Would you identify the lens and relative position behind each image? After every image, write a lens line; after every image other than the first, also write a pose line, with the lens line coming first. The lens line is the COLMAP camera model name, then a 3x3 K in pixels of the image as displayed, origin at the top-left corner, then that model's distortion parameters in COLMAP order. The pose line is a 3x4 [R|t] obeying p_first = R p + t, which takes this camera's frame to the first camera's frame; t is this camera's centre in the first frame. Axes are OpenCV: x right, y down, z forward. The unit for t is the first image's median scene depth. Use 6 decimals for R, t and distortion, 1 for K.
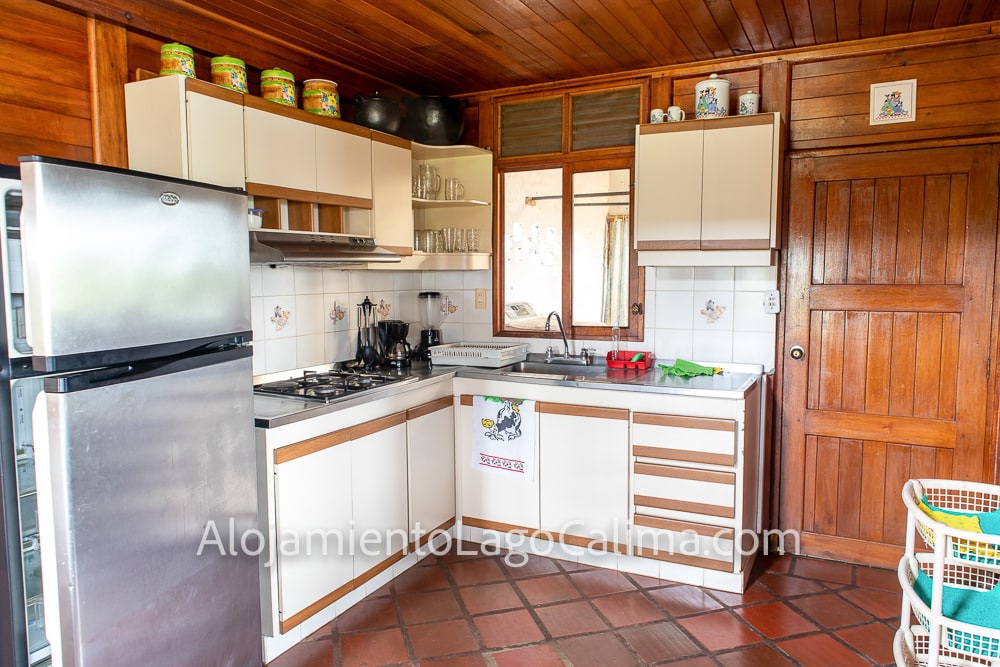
lens RADIAL K [[700.8, 0, 498.8], [0, 700.8, 320.2], [0, 0, 1]] dist [-0.058069, -0.000299]
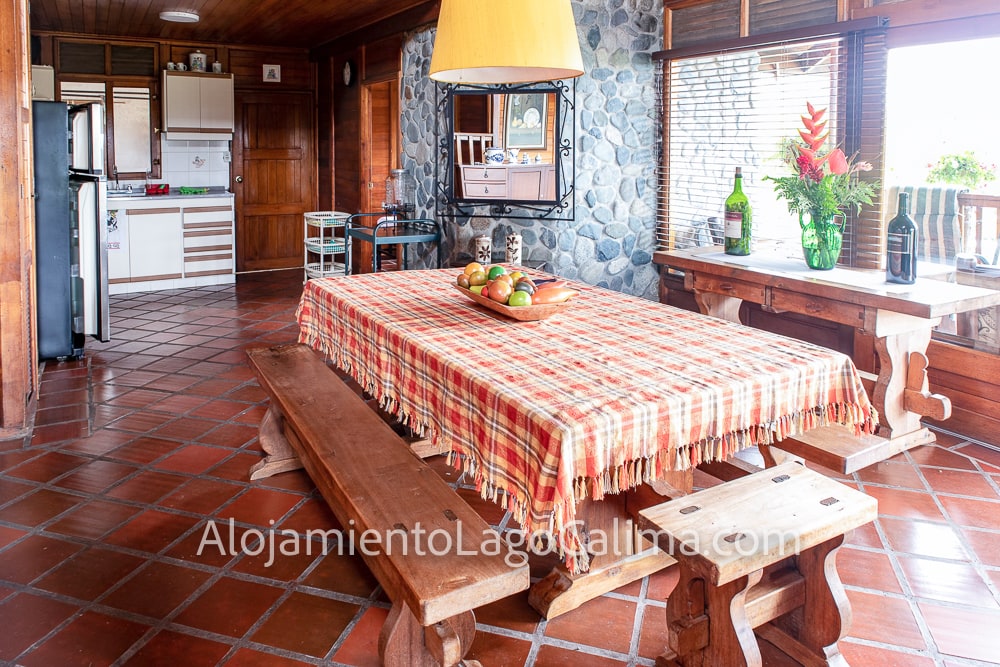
lens RADIAL K [[700.8, 0, 498.8], [0, 700.8, 320.2], [0, 0, 1]] dist [-0.058069, -0.000299]
pose [[0.539242, -0.188893, 0.820693, -1.081772], [0.037285, 0.978920, 0.200812, 0.075044], [-0.841325, -0.077687, 0.534917, -0.987933]]
